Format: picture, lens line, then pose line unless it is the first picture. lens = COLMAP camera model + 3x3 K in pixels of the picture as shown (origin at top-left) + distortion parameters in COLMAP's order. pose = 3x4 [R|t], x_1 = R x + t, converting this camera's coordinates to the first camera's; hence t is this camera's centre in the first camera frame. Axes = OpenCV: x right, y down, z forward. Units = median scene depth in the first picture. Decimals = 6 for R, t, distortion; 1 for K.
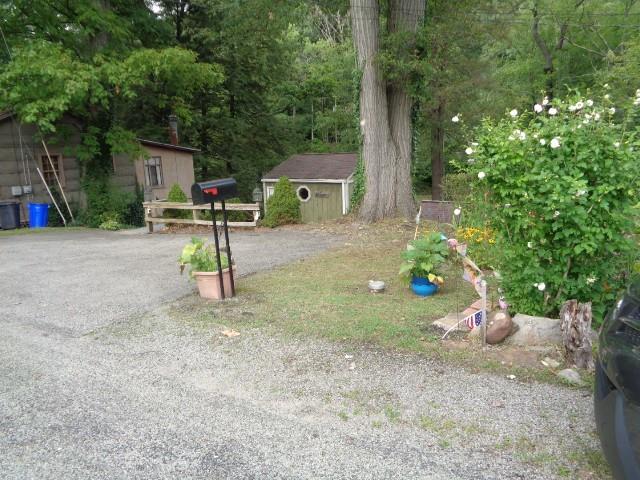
lens RADIAL K [[483.7, 0, 320.6], [0, 483.7, 239.2], [0, 0, 1]] dist [0.001802, 0.002702]
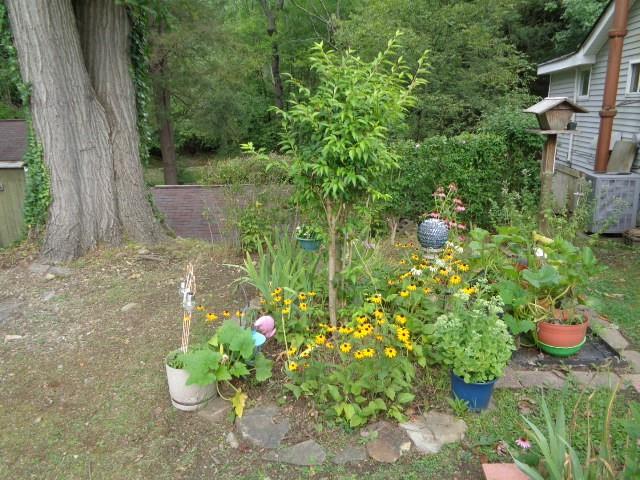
lens RADIAL K [[483.7, 0, 319.1], [0, 483.7, 239.7], [0, 0, 1]] dist [0.001802, 0.002702]
pose [[0.852016, -0.119417, 0.509714, 0.065233], [0.085433, 0.992300, 0.089672, -0.075711], [-0.516497, -0.032856, 0.855658, 0.407427]]
